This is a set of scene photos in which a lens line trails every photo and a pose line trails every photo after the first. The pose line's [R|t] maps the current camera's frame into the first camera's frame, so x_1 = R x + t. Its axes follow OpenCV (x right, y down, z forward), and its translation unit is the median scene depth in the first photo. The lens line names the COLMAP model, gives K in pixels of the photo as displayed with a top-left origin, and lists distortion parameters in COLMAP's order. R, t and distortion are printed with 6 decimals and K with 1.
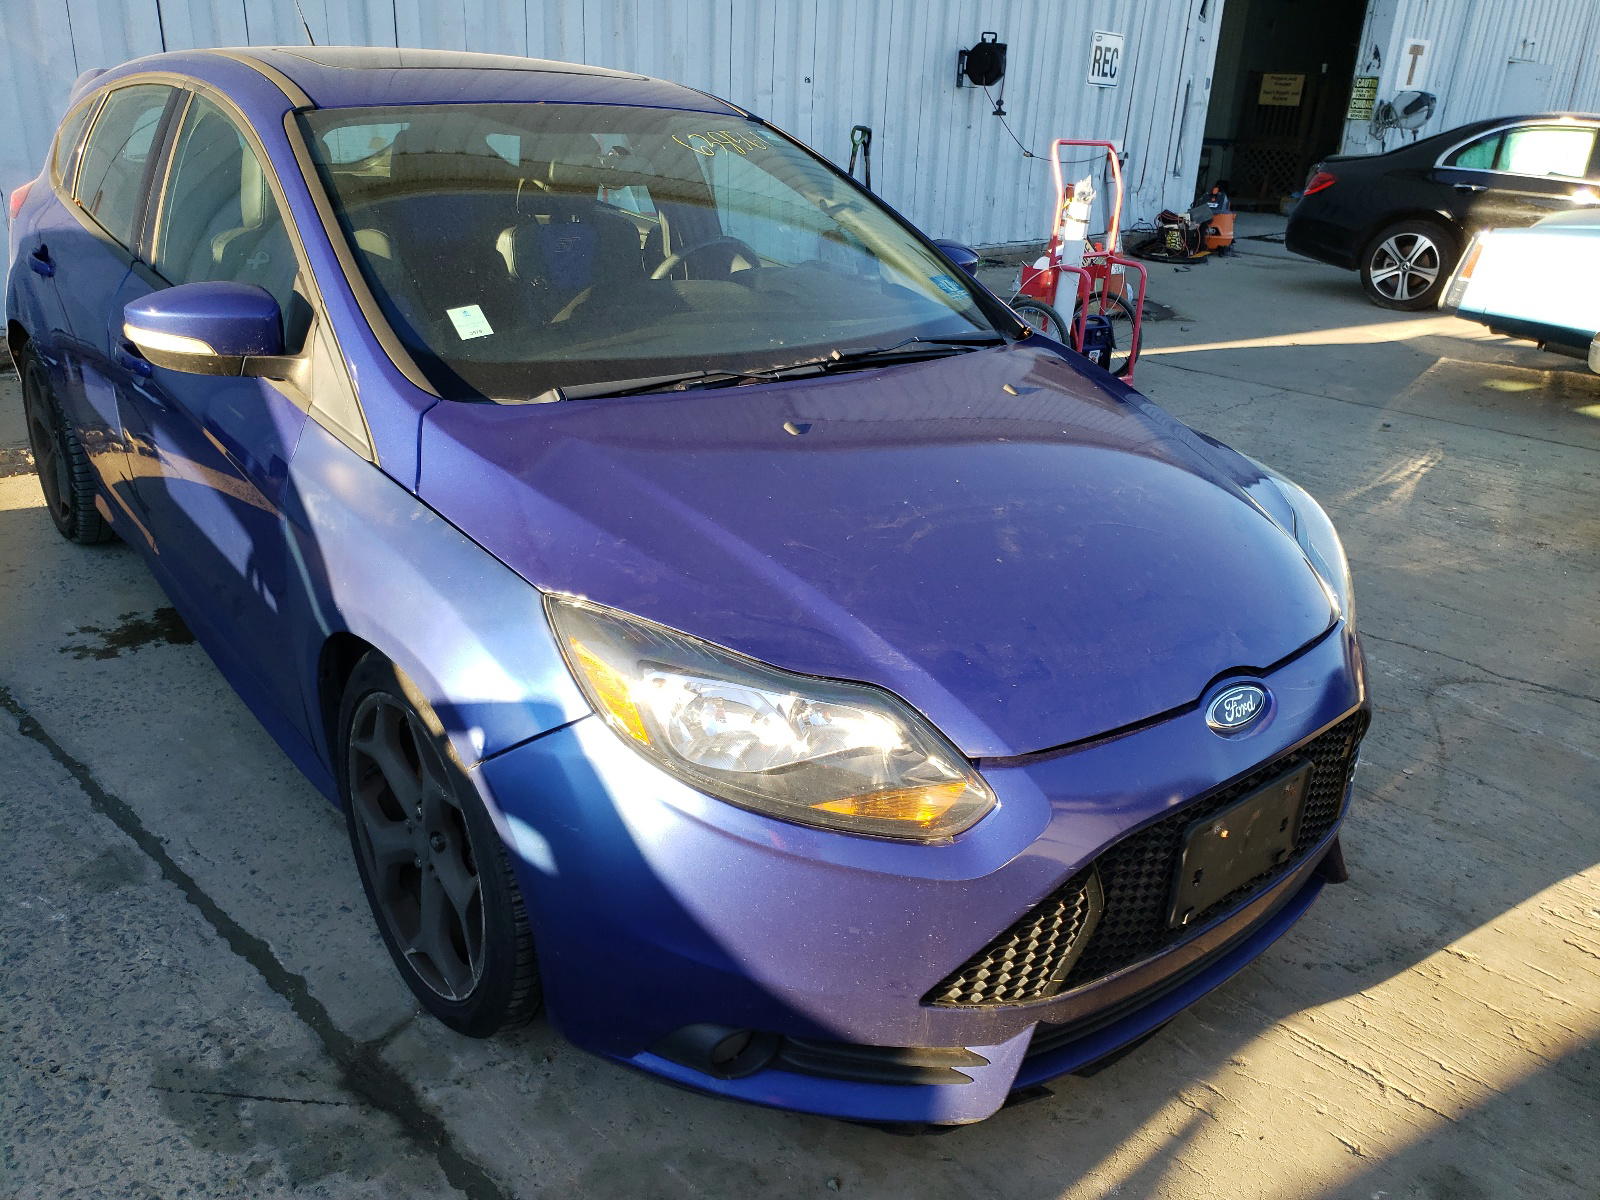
lens RADIAL K [[1221.0, 0, 806.1], [0, 1221.0, 609.6], [0, 0, 1]] dist [0.017231, -0.002000]
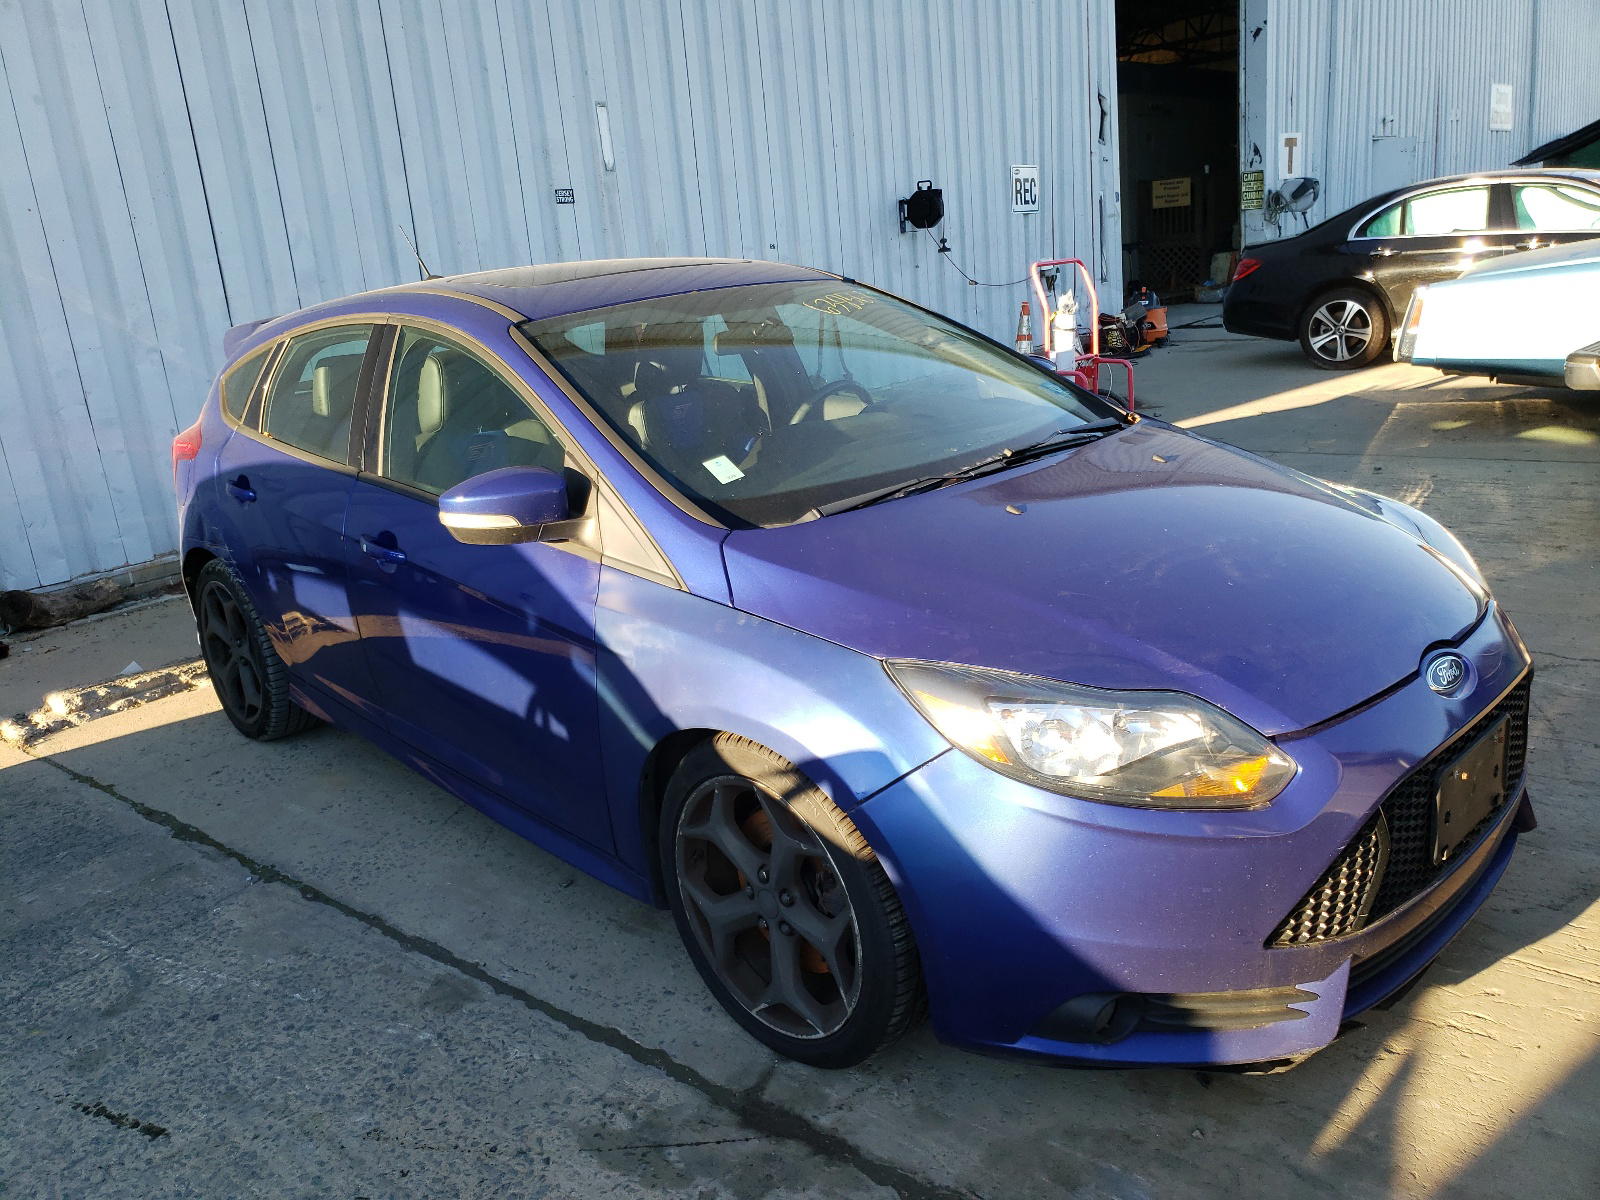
lens RADIAL K [[1221.0, 0, 791.2], [0, 1221.0, 590.9], [0, 0, 1]] dist [0.017231, -0.002000]
pose [[0.988338, -0.150029, 0.026073, -0.248638], [0.152146, 0.980012, -0.128172, 0.046080], [-0.006323, 0.130645, 0.991409, -0.168740]]
